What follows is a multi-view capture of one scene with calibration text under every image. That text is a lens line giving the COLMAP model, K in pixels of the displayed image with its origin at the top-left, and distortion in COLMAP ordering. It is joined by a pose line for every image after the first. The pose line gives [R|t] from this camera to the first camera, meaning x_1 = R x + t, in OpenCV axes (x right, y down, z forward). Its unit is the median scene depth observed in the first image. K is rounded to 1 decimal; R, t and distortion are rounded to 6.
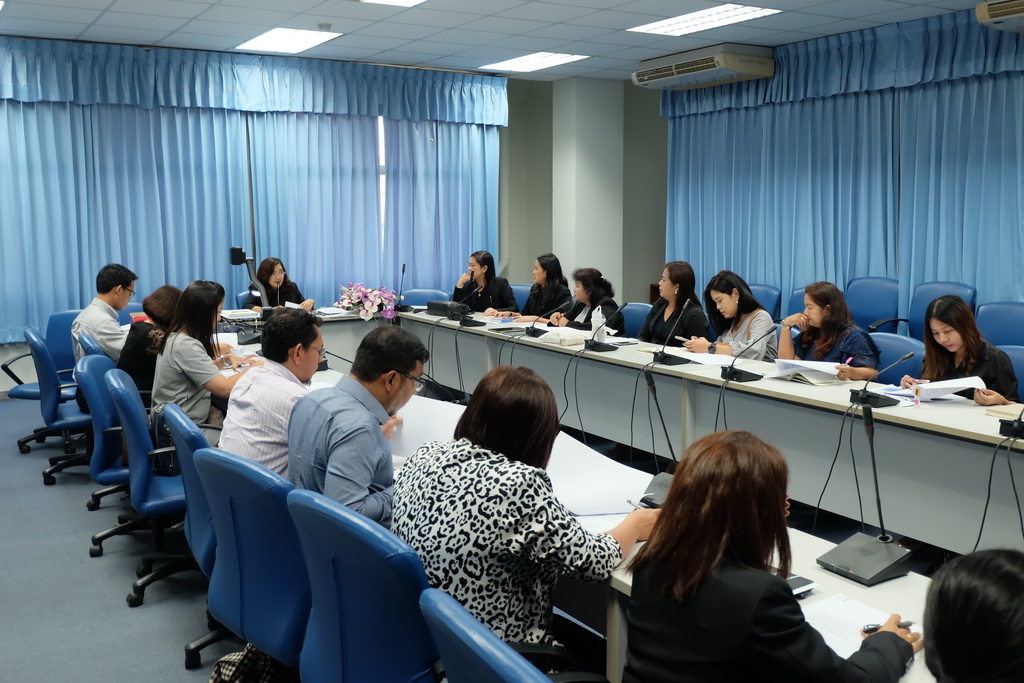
lens RADIAL K [[997.7, 0, 506.6], [0, 997.7, 341.6], [0, 0, 1]] dist [0.027151, 0.000000]
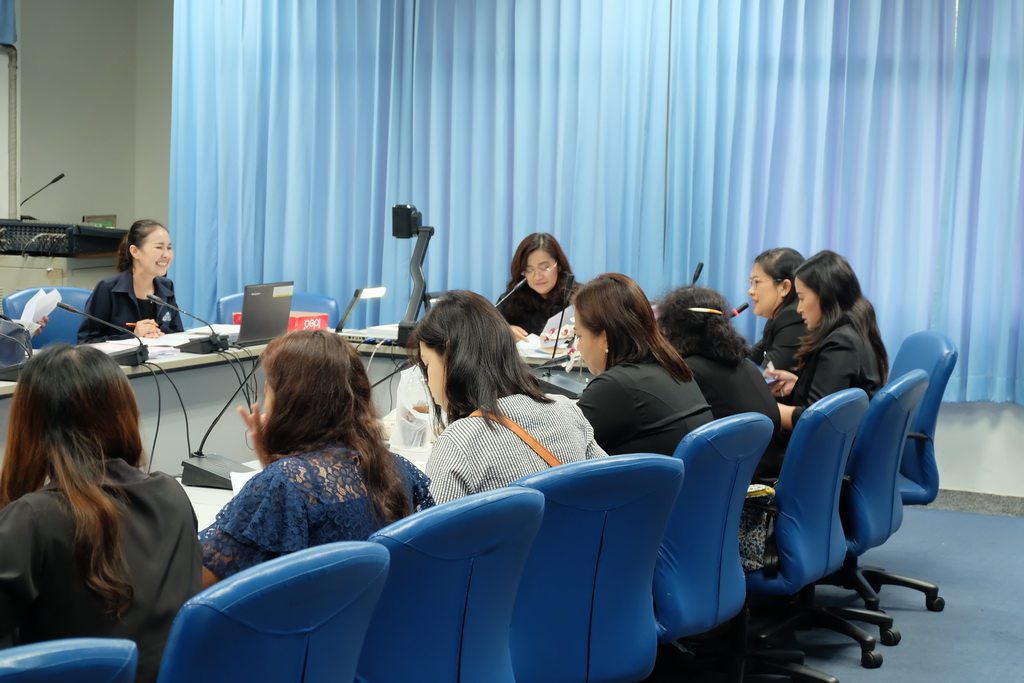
lens RADIAL K [[2139.4, 0, 518.7], [0, 2139.4, 312.1], [0, 0, 1]] dist [0.098463, 0.000000]
pose [[0.584668, 0.085917, -0.806710, 0.653221], [-0.139441, 0.990221, 0.004401, -0.049378], [0.799199, 0.109916, 0.590931, 0.370491]]
